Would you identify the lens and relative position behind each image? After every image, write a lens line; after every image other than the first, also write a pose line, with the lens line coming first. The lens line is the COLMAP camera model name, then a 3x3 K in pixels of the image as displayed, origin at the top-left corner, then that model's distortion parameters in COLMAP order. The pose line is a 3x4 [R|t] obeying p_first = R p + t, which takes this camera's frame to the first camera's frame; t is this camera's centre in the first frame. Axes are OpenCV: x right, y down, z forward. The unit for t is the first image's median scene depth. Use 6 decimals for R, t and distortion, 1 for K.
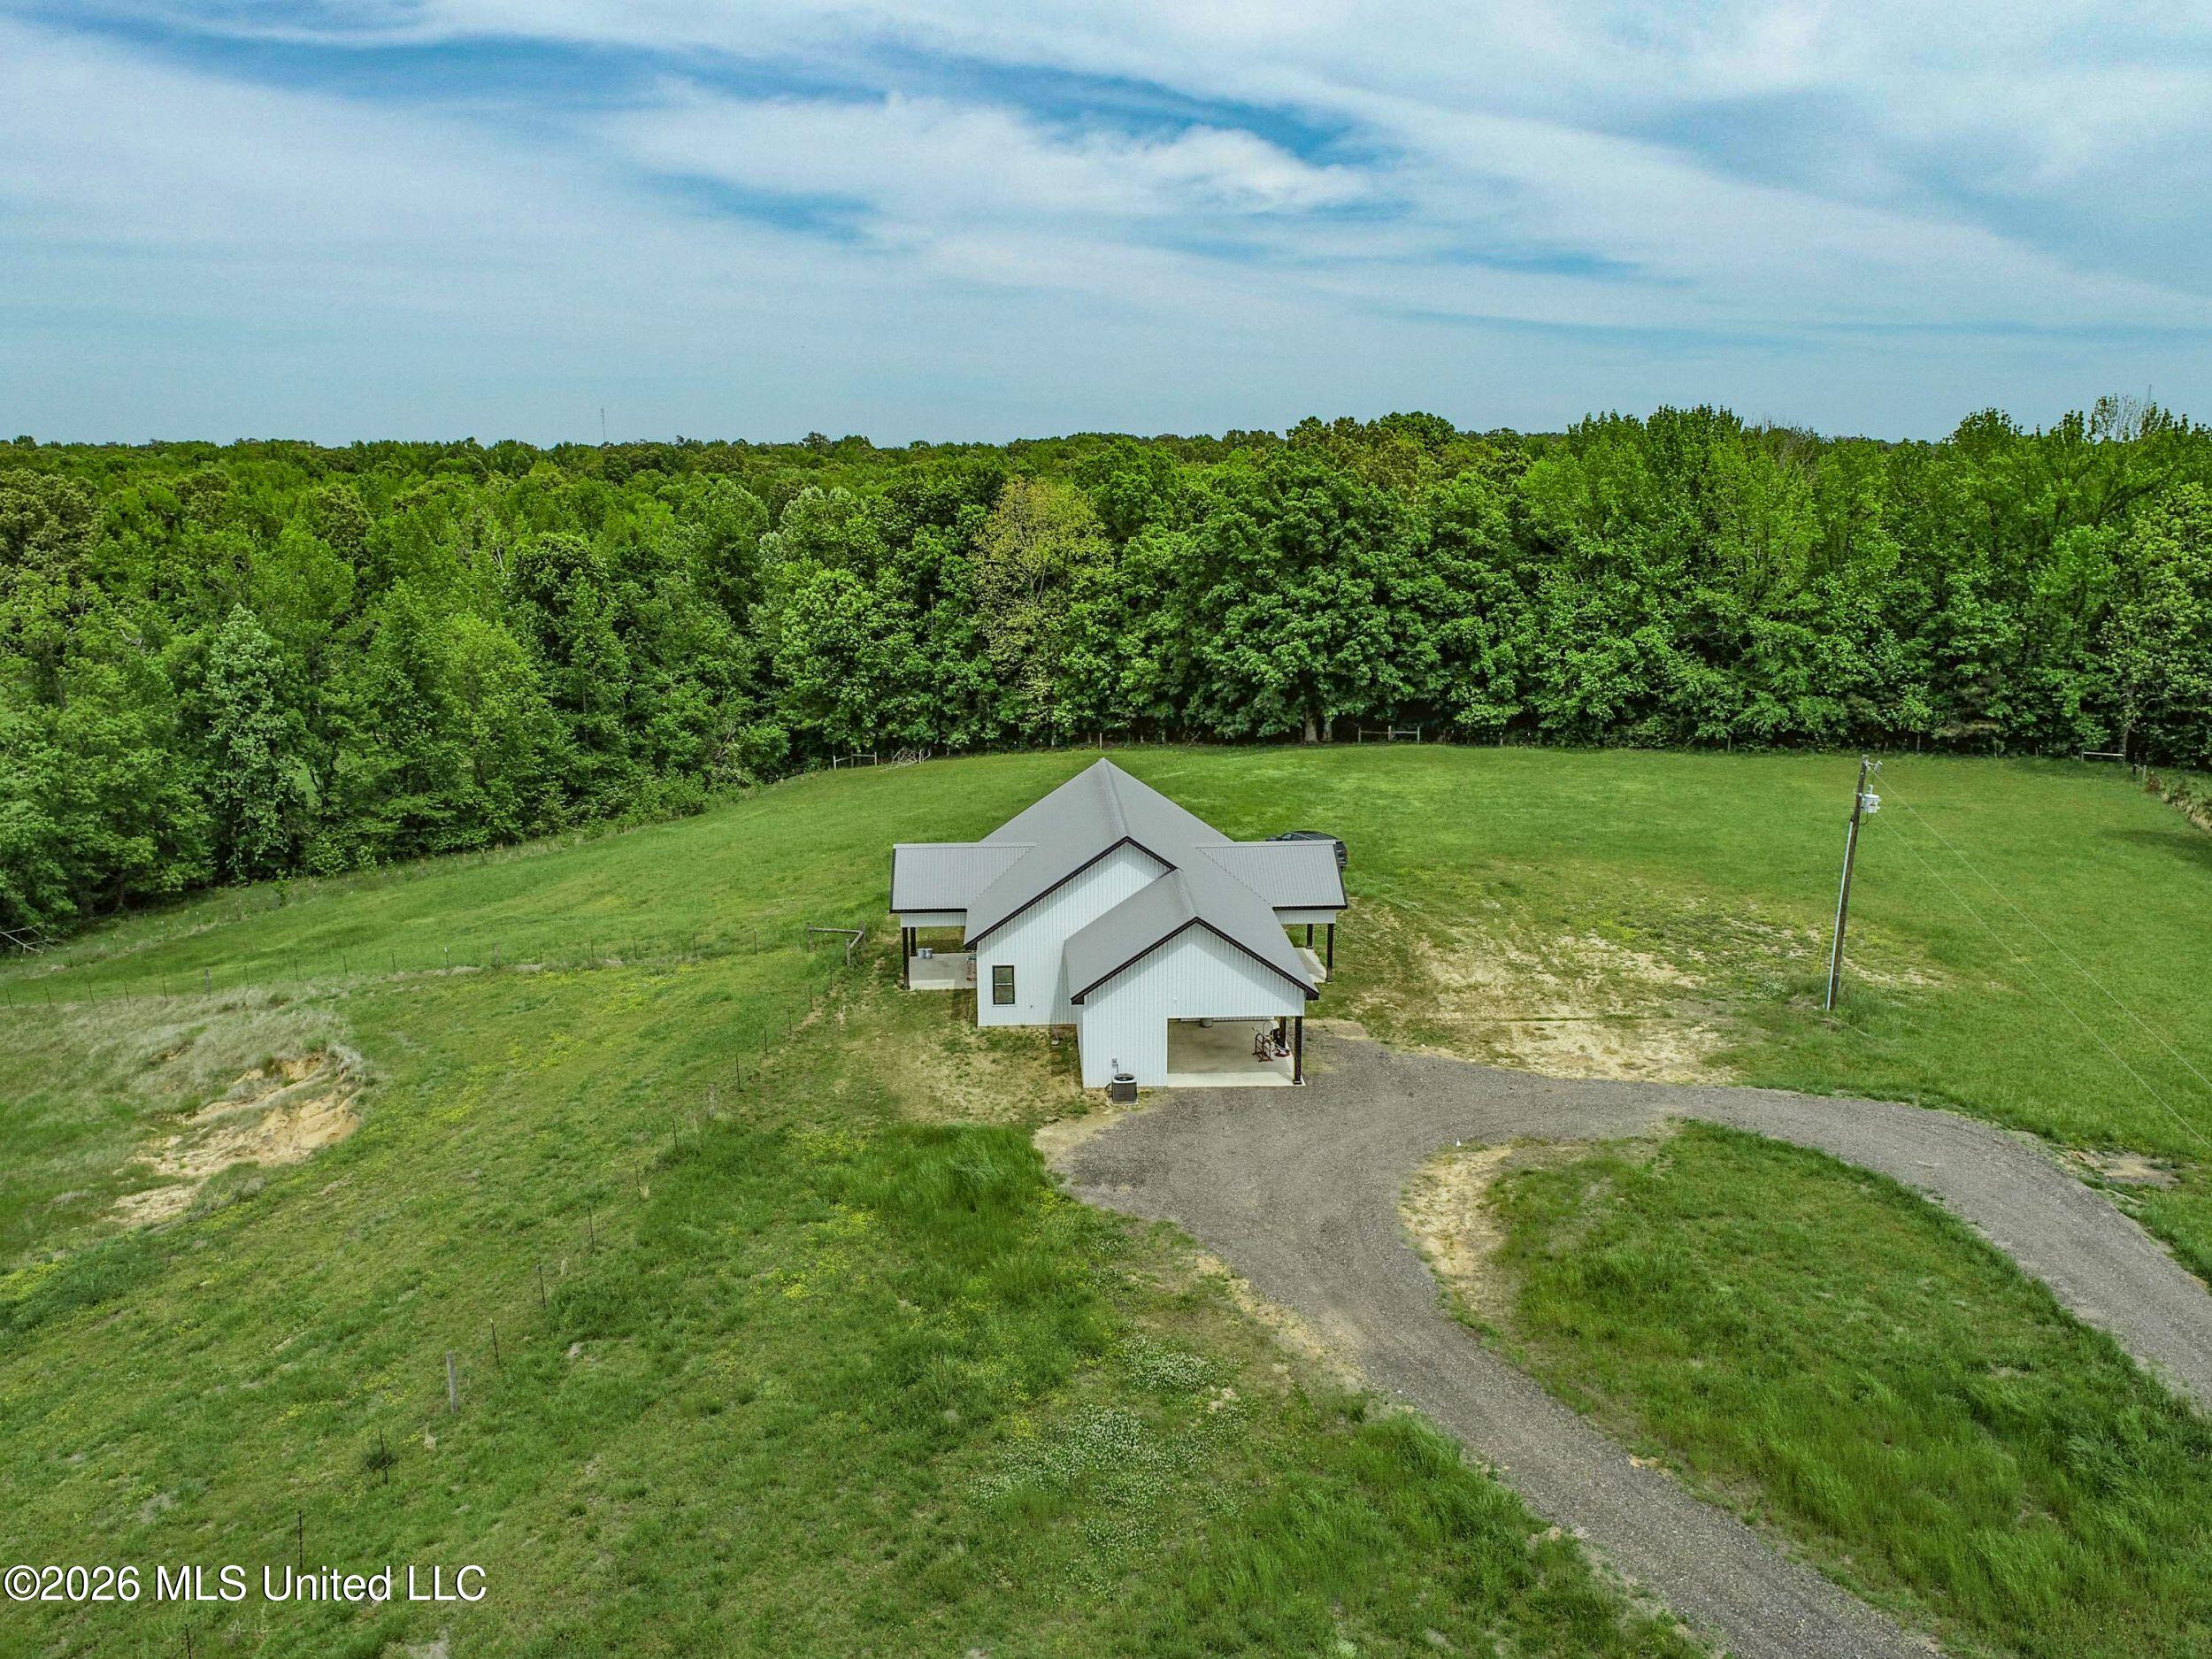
lens RADIAL K [[1677.9, 0, 1105.2], [0, 1677.9, 798.0], [0, 0, 1]] dist [-0.015123, 0.005593]
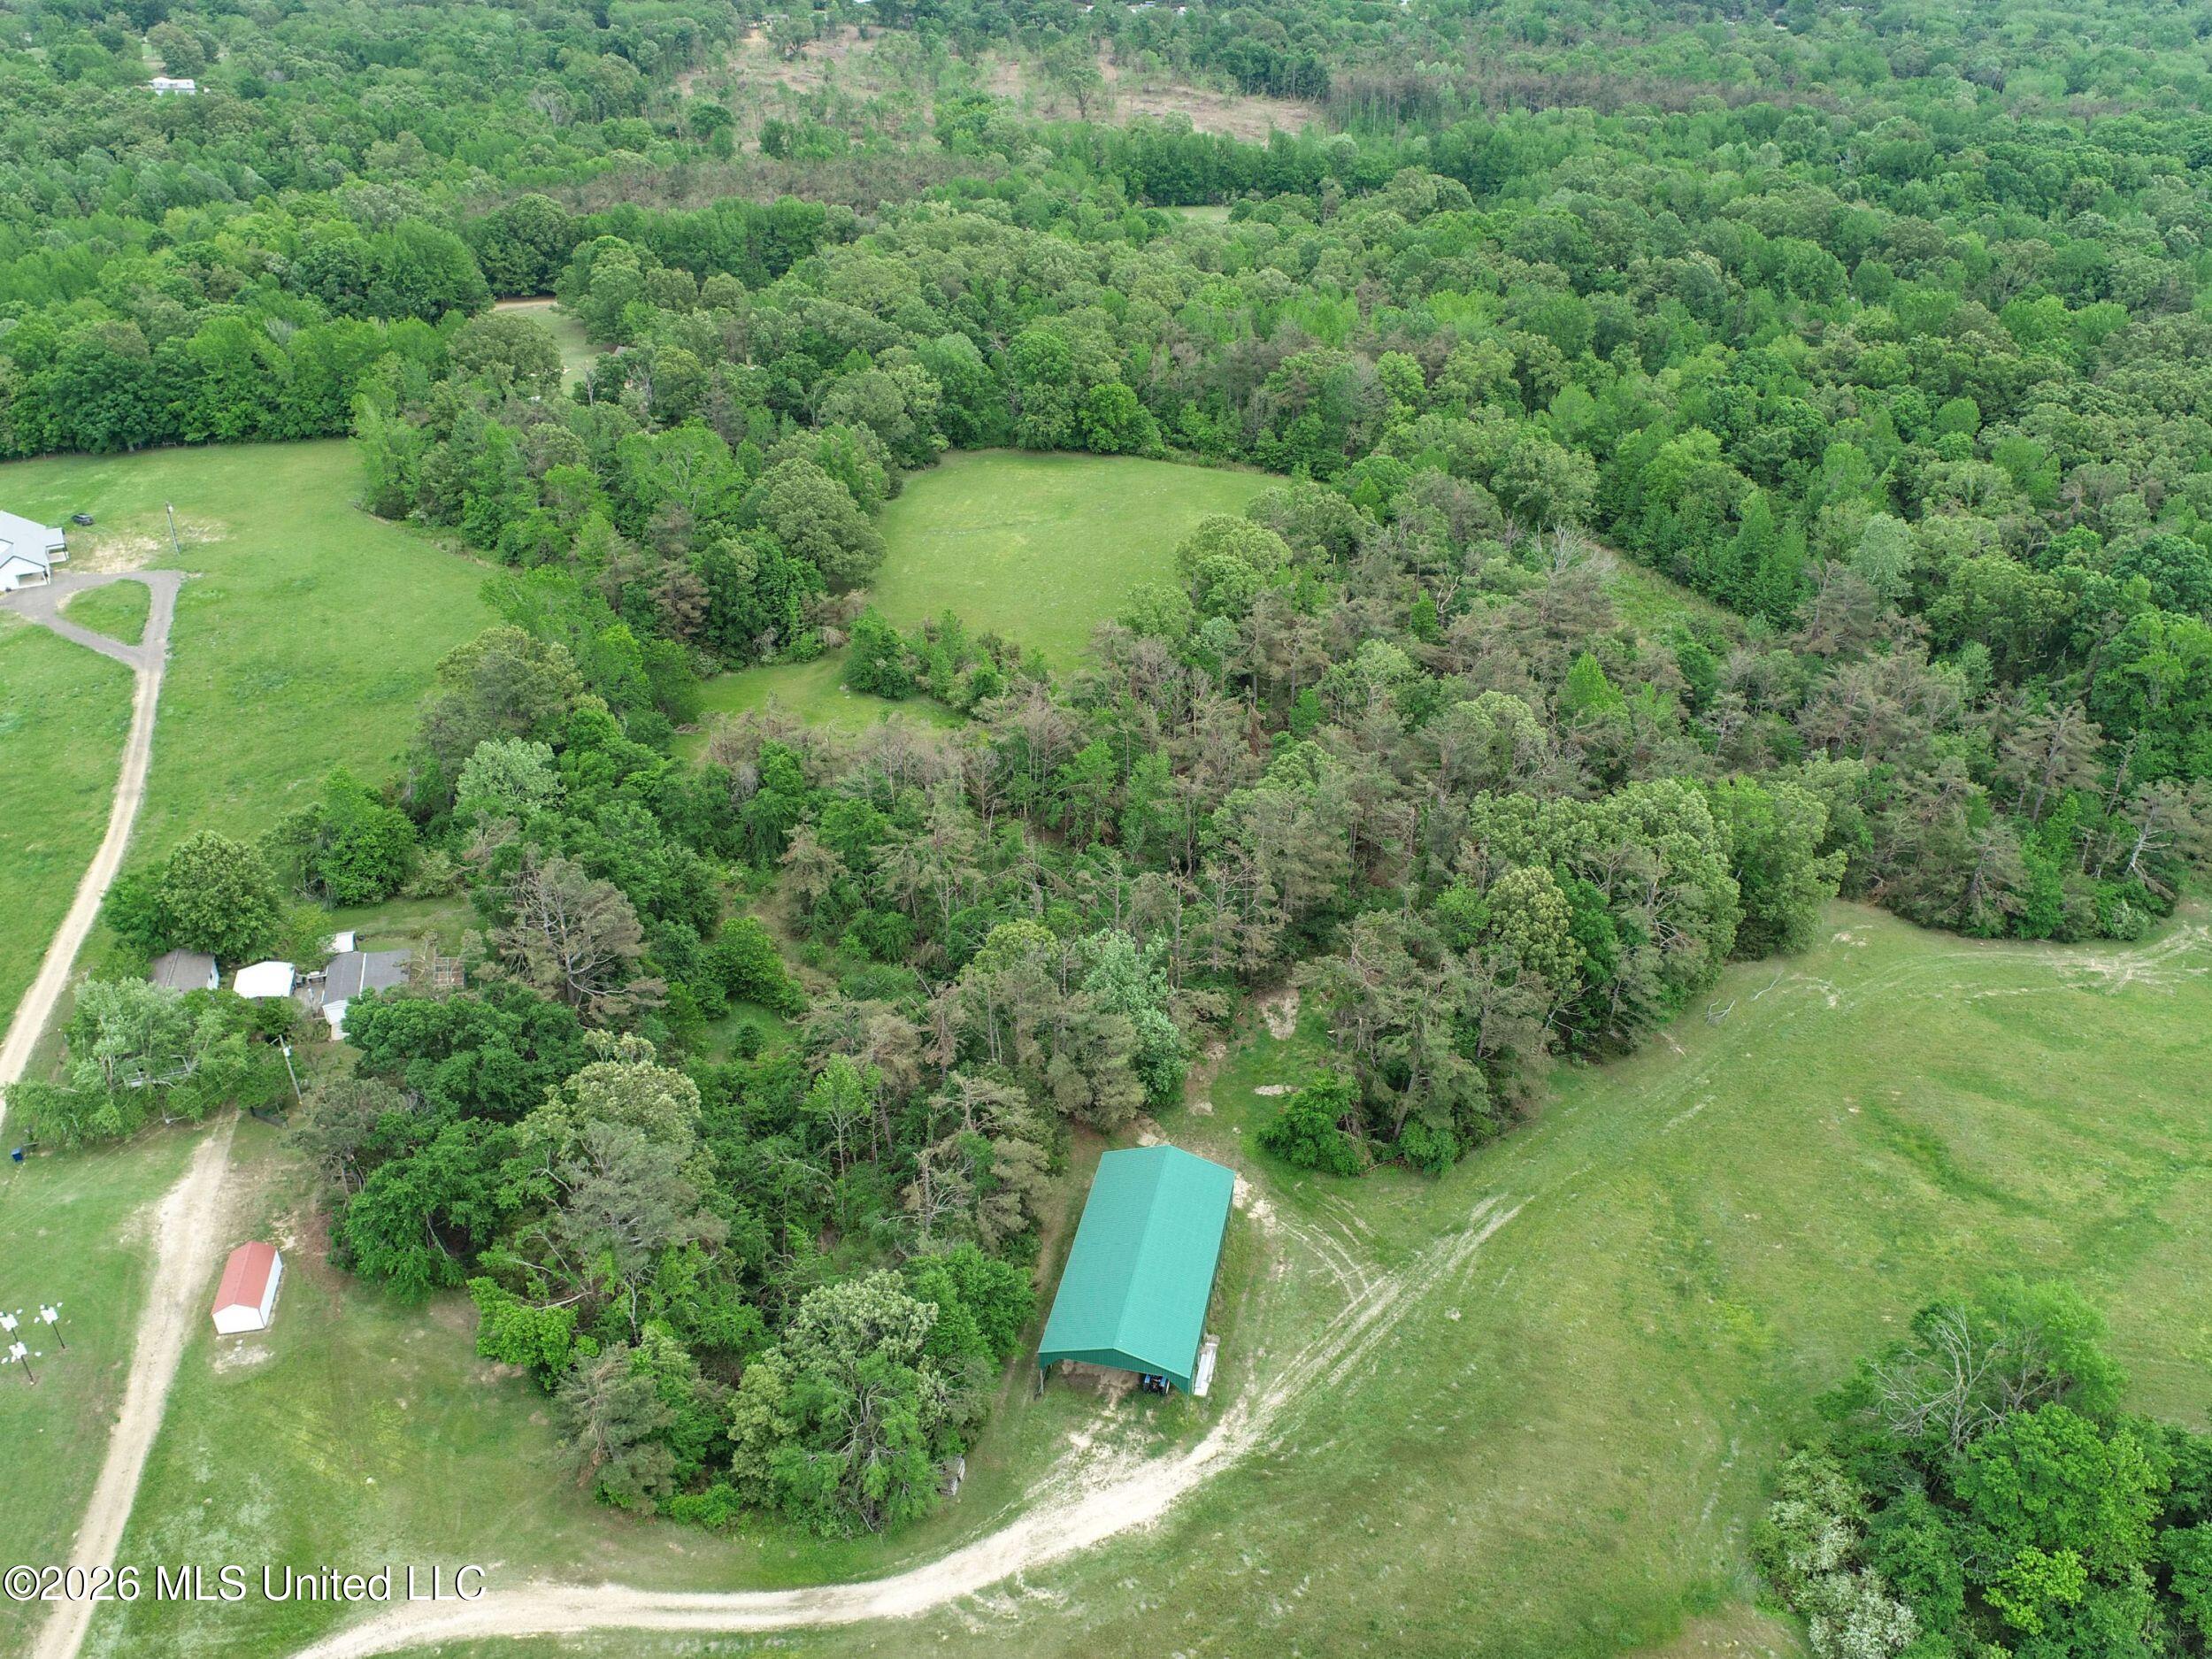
lens RADIAL K [[1677.9, 0, 1103.2], [0, 1677.9, 825.0], [0, 0, 1]] dist [-0.015123, 0.005593]
pose [[0.901165, -0.212432, 0.377855, 0.402289], [0.078597, 0.937312, 0.339512, -0.265705], [-0.426291, -0.276258, 0.861369, -2.143383]]
